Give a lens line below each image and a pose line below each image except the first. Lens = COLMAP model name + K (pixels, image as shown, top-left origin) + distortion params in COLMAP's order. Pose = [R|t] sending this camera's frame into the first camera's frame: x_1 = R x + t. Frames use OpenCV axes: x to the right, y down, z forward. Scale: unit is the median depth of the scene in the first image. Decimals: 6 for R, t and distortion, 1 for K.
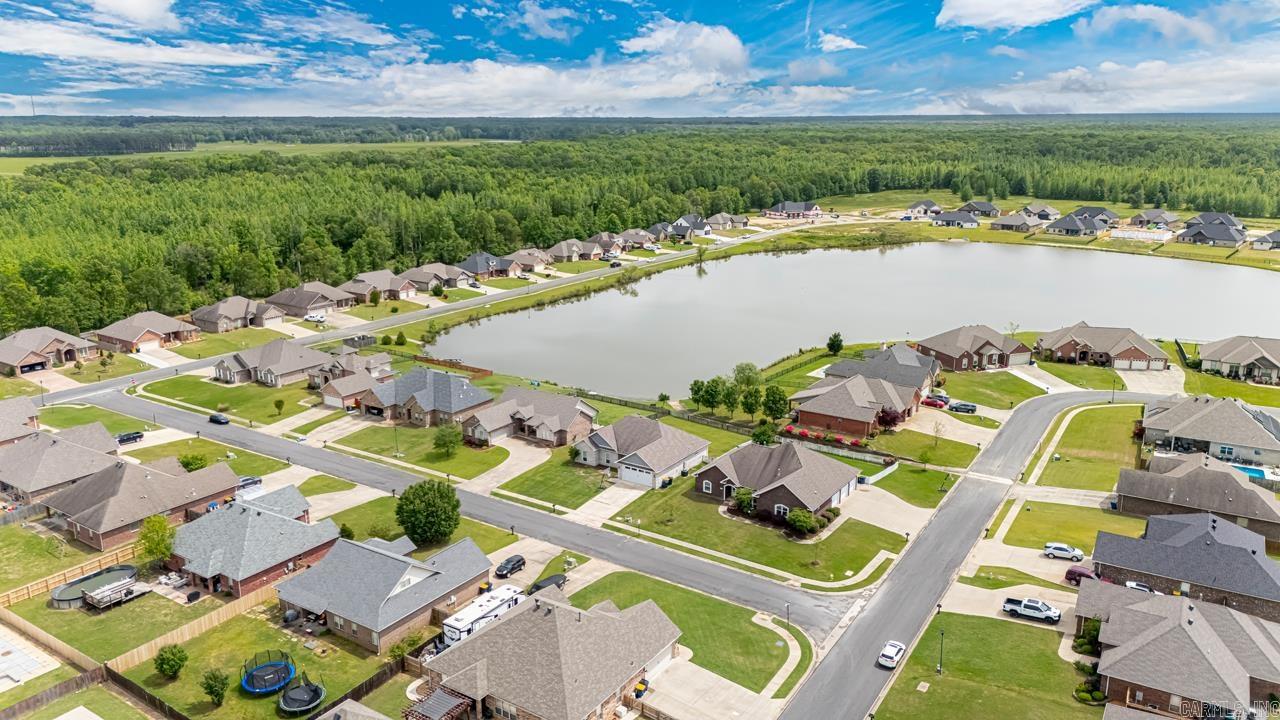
lens RADIAL K [[931.6, 0, 640.0], [0, 931.6, 360.0], [0, 0, 1]] dist [0.137481, -0.191454]
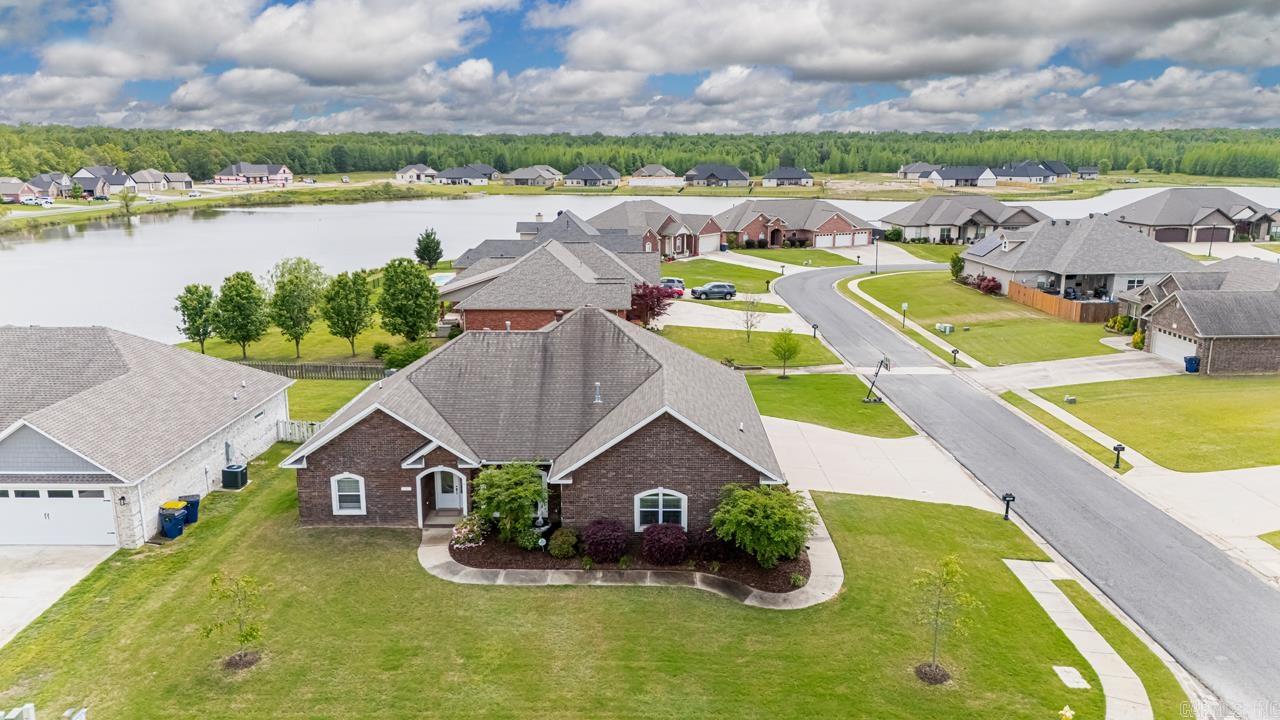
lens RADIAL K [[935.1, 0, 640.0], [0, 935.1, 360.0], [0, 0, 1]] dist [0.094071, -0.105874]
pose [[0.839078, -0.118013, 0.531057, -0.000082], [0.135745, 0.990728, 0.005683, 0.081466], [-0.526804, 0.067320, 0.847317, 0.547355]]
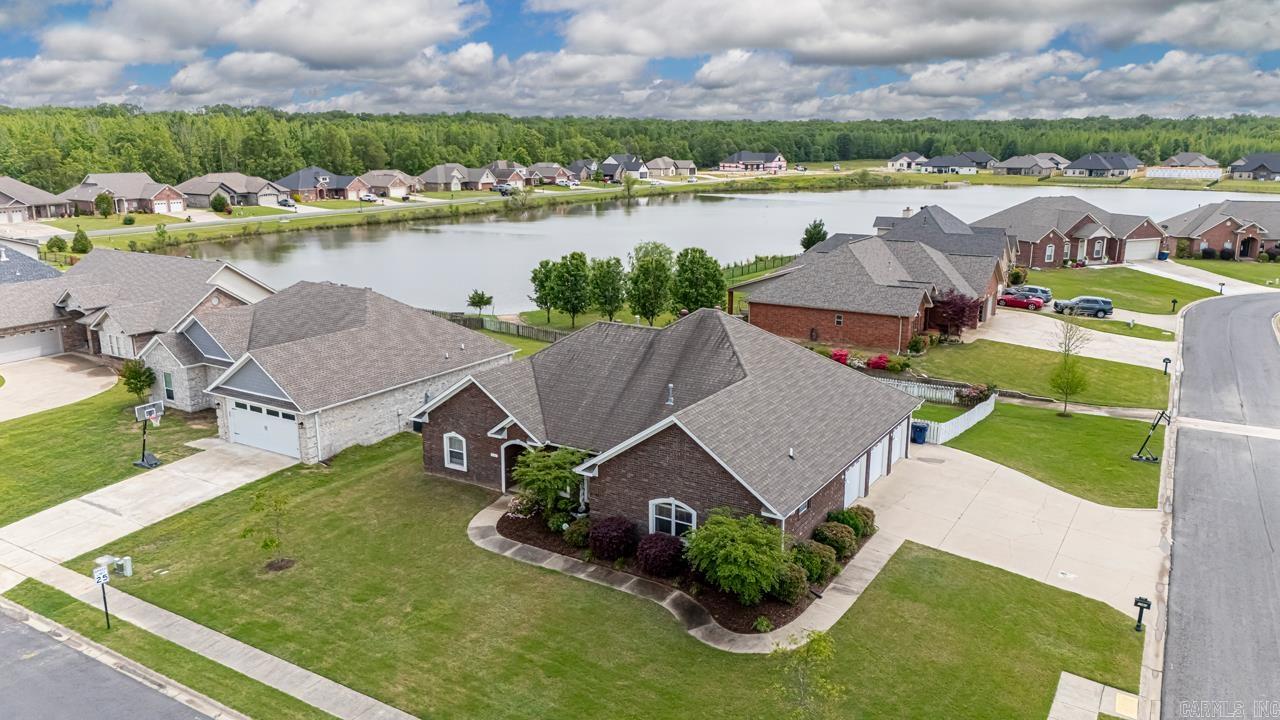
lens RADIAL K [[935.1, 0, 640.0], [0, 935.1, 360.0], [0, 0, 1]] dist [0.094071, -0.105874]
pose [[0.999285, -0.005490, 0.037399, 0.094705], [0.006205, 0.999800, -0.019027, 0.085136], [-0.037287, 0.019246, 0.999119, 0.519548]]
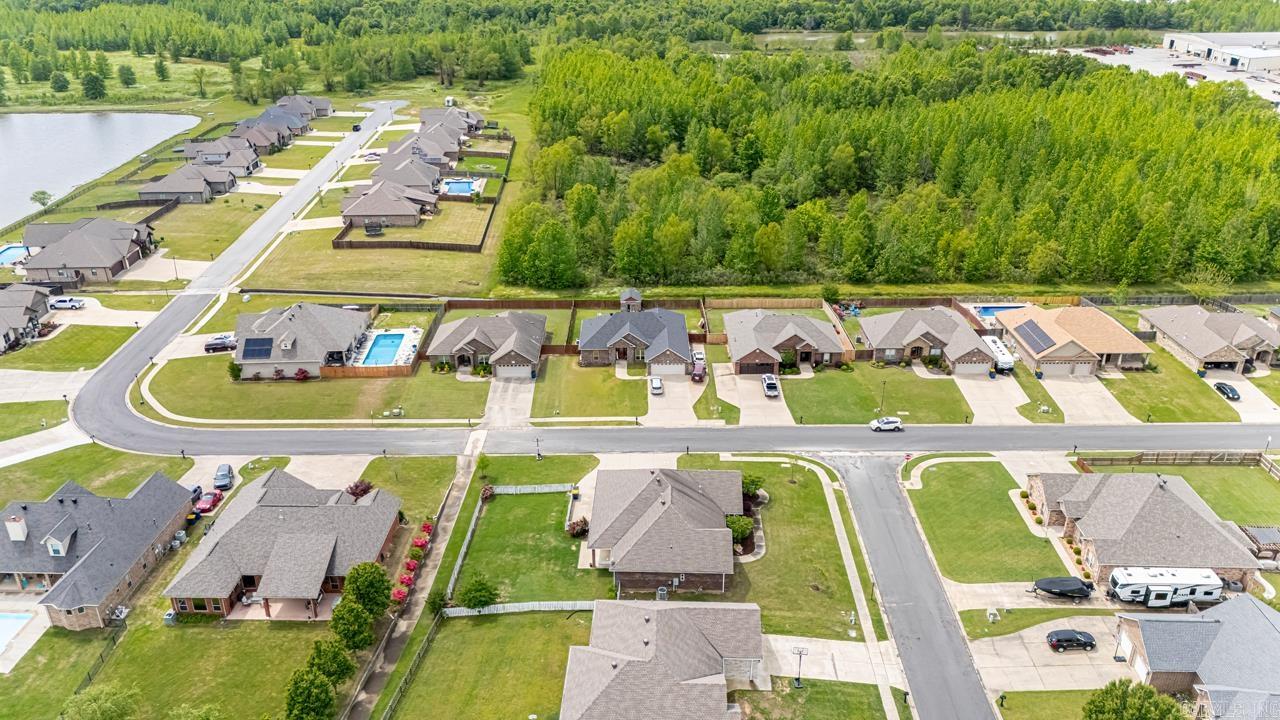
lens RADIAL K [[935.1, 0, 640.0], [0, 935.1, 360.0], [0, 0, 1]] dist [0.094071, -0.105874]
pose [[-0.531797, -0.356184, 0.768326, -0.311487], [0.217429, 0.819415, 0.530361, -0.316484], [-0.818485, 0.449101, -0.358318, 0.960209]]
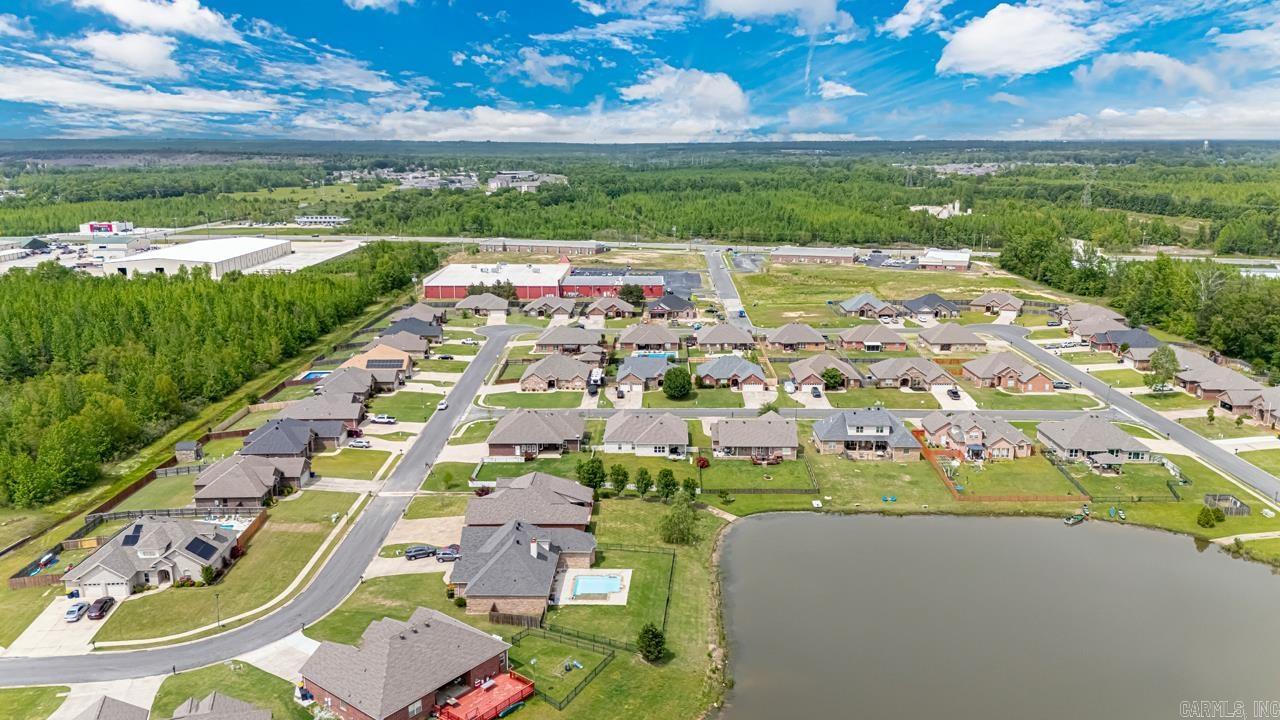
lens RADIAL K [[931.6, 0, 640.0], [0, 931.6, 360.0], [0, 0, 1]] dist [0.137481, -0.191454]
pose [[-0.845320, 0.127623, -0.518793, 0.590987], [-0.126972, 0.895237, 0.427116, -0.491109], [0.518952, 0.426922, -0.740558, 1.652990]]
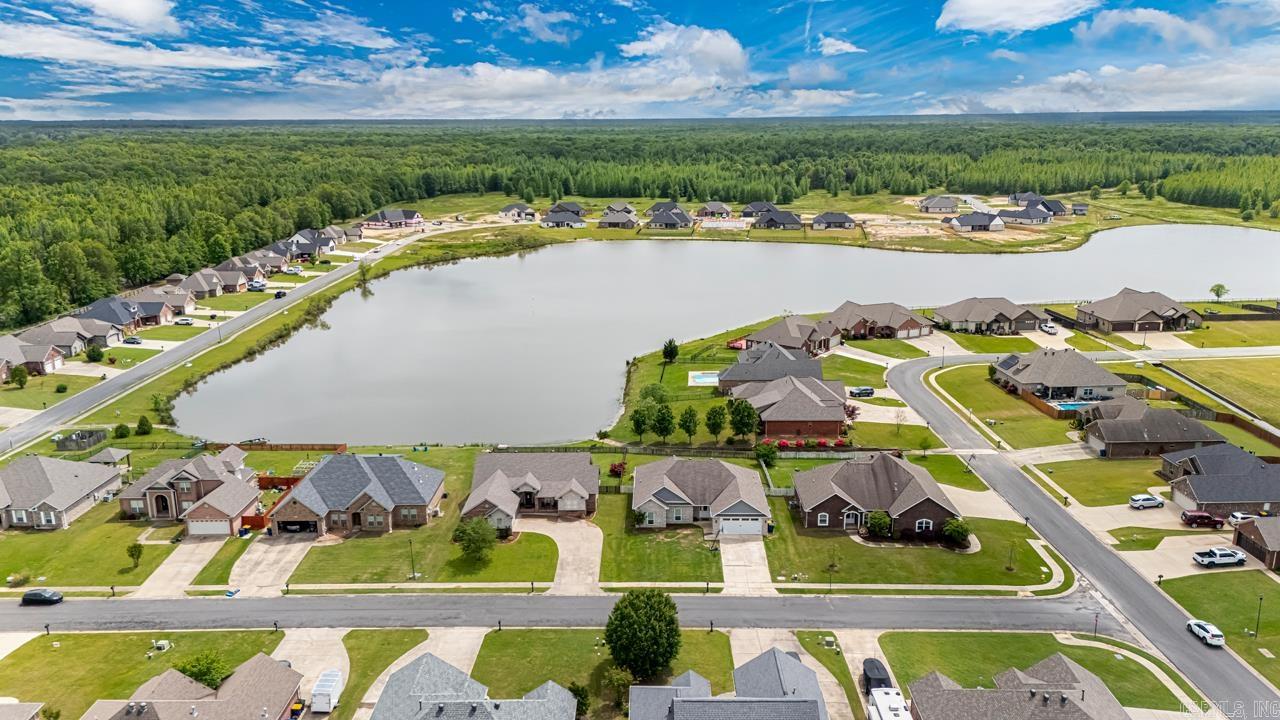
lens RADIAL K [[935.1, 0, 640.0], [0, 935.1, 360.0], [0, 0, 1]] dist [0.094071, -0.105874]
pose [[0.838048, -0.140522, 0.527189, -0.413394], [0.142873, 0.989067, 0.036517, -0.058945], [-0.526557, 0.044719, 0.848963, 0.237463]]
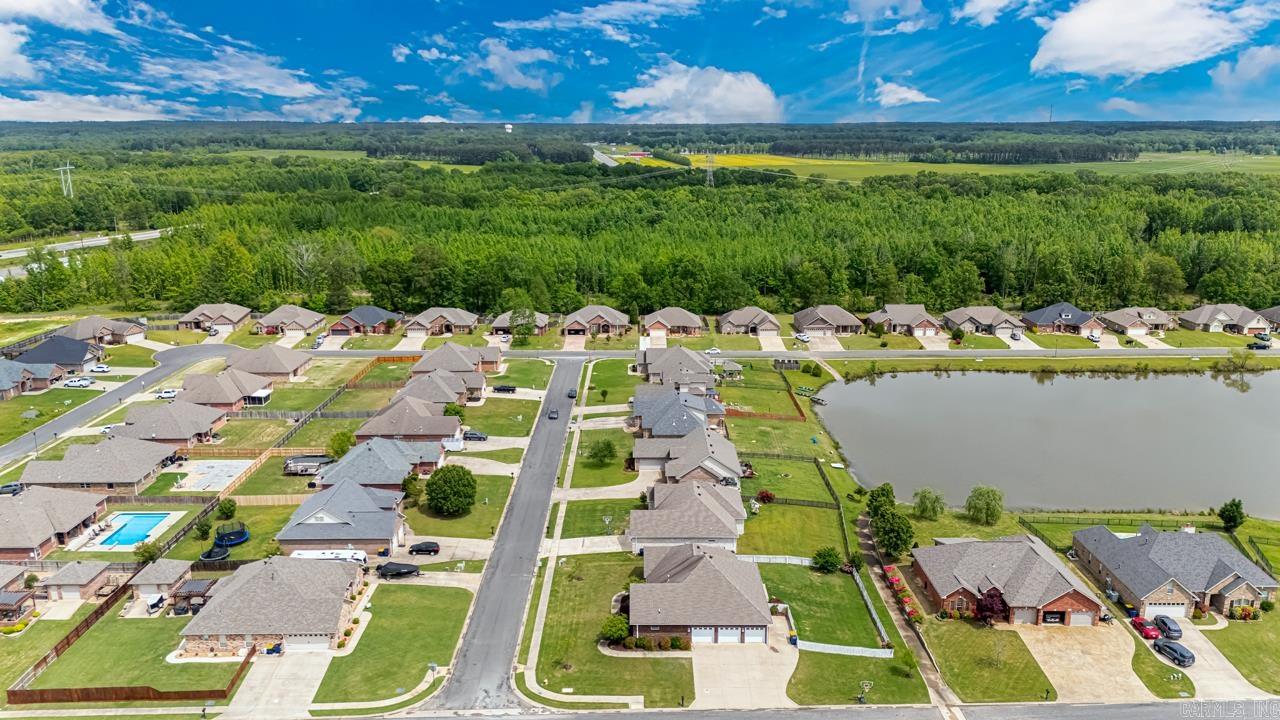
lens RADIAL K [[931.6, 0, 640.0], [0, 931.6, 360.0], [0, 0, 1]] dist [0.137481, -0.191454]
pose [[0.558020, 0.207276, -0.803524, 0.618172], [-0.209629, 0.972107, 0.105183, -0.134458], [0.802913, 0.109748, 0.585906, 0.308321]]
